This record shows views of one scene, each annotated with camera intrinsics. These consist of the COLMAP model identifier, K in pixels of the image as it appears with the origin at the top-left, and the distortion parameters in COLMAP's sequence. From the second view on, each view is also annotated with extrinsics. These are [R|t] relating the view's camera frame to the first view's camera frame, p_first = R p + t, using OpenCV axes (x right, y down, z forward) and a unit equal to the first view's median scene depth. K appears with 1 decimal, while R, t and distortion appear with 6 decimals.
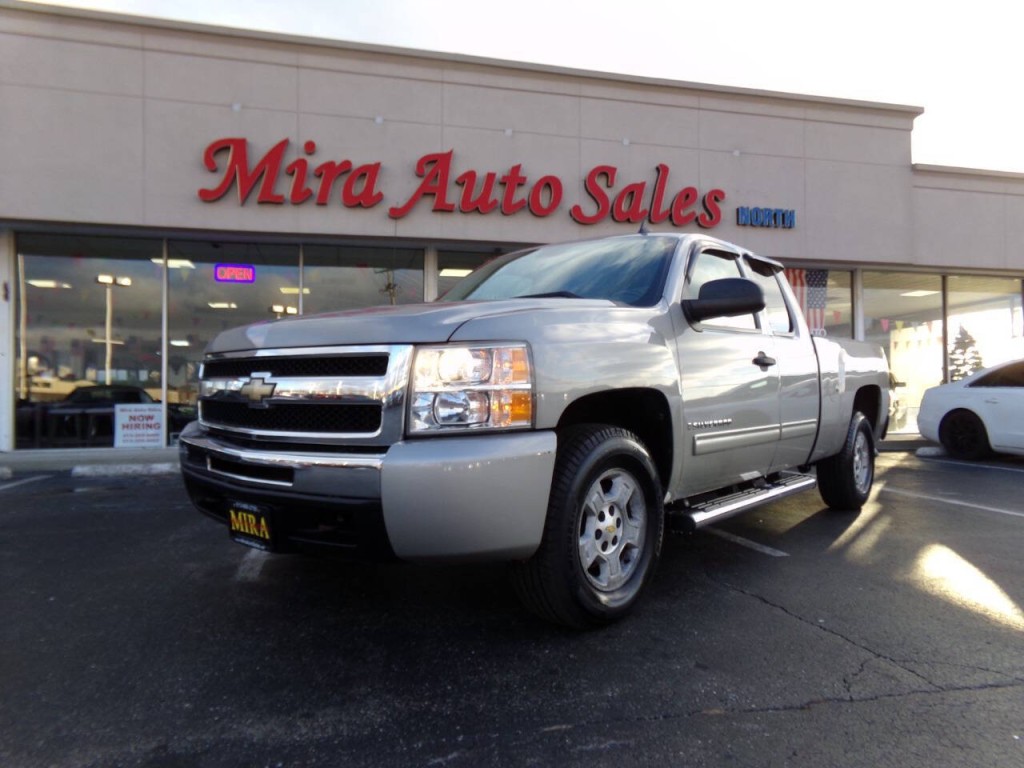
lens RADIAL K [[703.9, 0, 516.0], [0, 703.9, 388.4], [0, 0, 1]] dist [-0.025604, 0.046276]
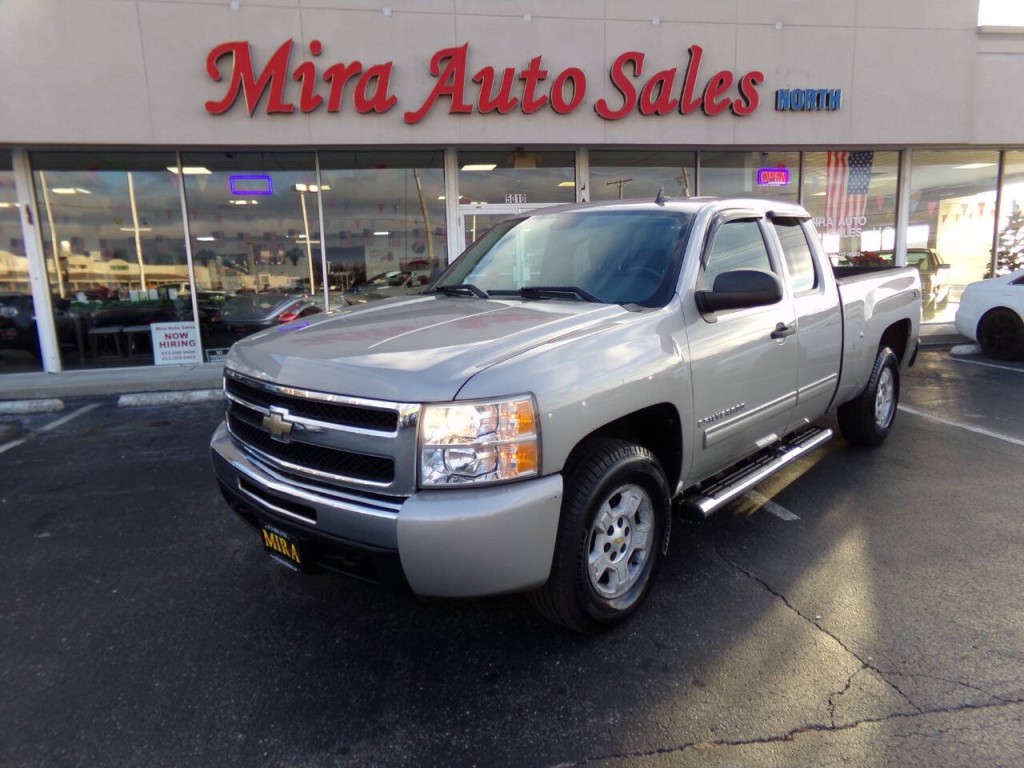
lens RADIAL K [[703.9, 0, 515.8], [0, 703.9, 388.4], [0, 0, 1]] dist [-0.025604, 0.046276]
pose [[0.998639, -0.019426, -0.048397, 0.028666], [0.028304, 0.981352, 0.190124, -0.184577], [0.043801, -0.191236, 0.980566, 0.002125]]
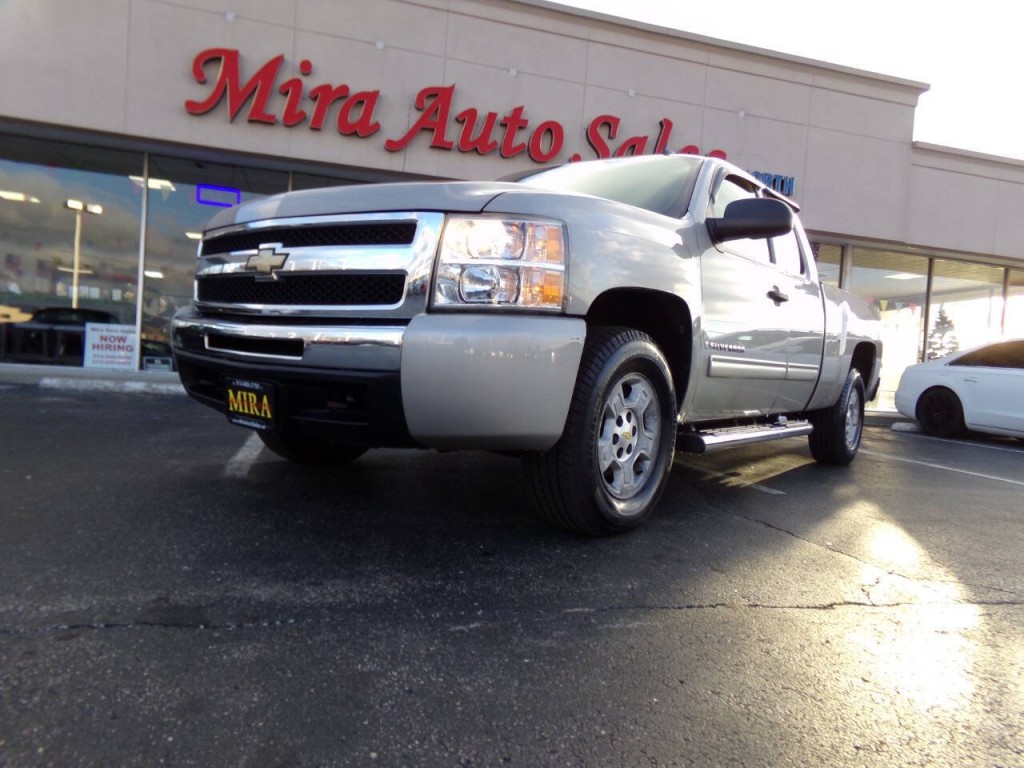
lens RADIAL K [[703.9, 0, 516.9], [0, 703.9, 387.0], [0, 0, 1]] dist [-0.025604, 0.046276]
pose [[0.996837, 0.067418, 0.042083, -0.048833], [-0.069205, 0.996695, 0.042541, 0.082360], [-0.039076, -0.045319, 0.998208, 0.035374]]
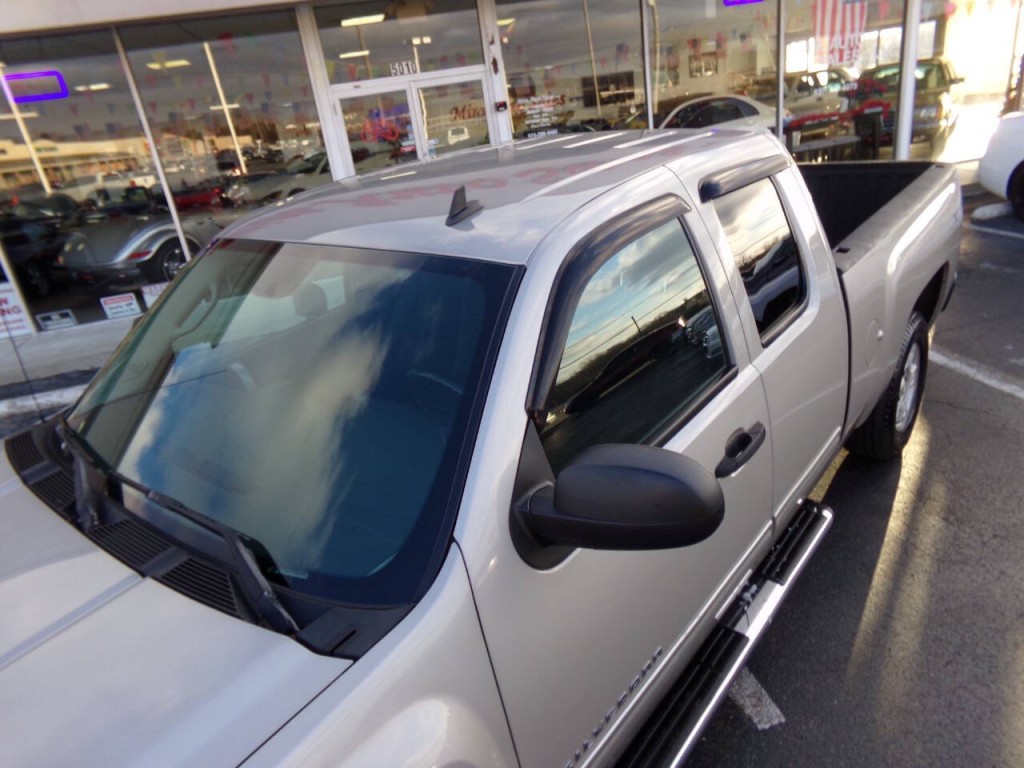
lens RADIAL K [[703.9, 0, 528.6], [0, 703.9, 383.1], [0, 0, 1]] dist [-0.025604, 0.046276]
pose [[0.991970, -0.120389, -0.038748, 0.264007], [0.125783, 0.907212, 0.401428, -0.347868], [-0.013175, -0.403079, 0.915070, 0.648896]]
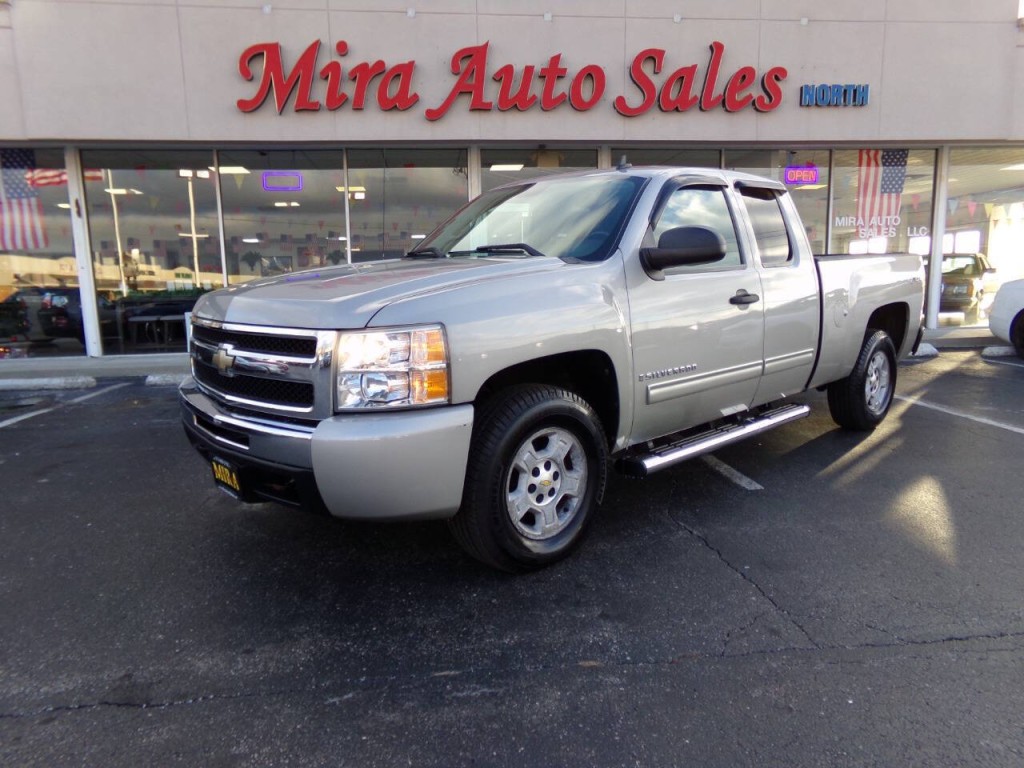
lens RADIAL K [[703.9, 0, 513.0], [0, 703.9, 386.9], [0, 0, 1]] dist [-0.025604, 0.046276]
pose [[0.992466, 0.001517, -0.122513, 0.174603], [0.019257, 0.985565, 0.168200, -0.103534], [0.120999, -0.169292, 0.978110, -0.031687]]
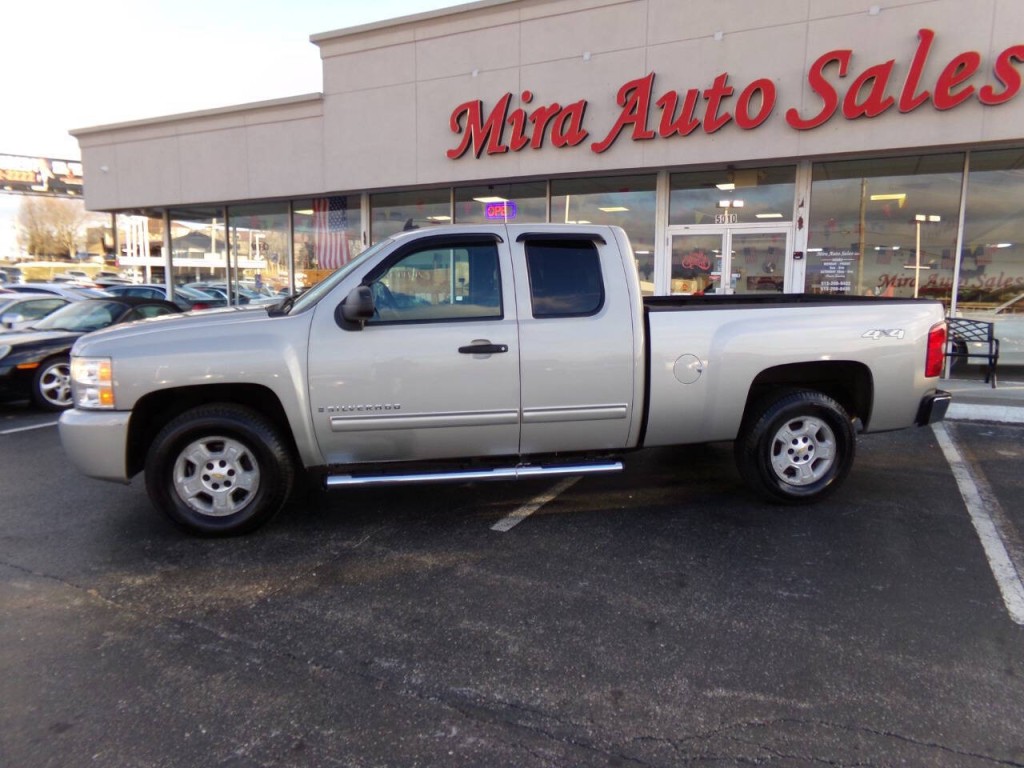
lens RADIAL K [[703.9, 0, 508.3], [0, 703.9, 385.0], [0, 0, 1]] dist [-0.025604, 0.046276]
pose [[0.752327, 0.099865, -0.651176, 1.244624], [0.003449, 0.987833, 0.155480, -0.176474], [0.658781, -0.119218, 0.742829, 0.261169]]
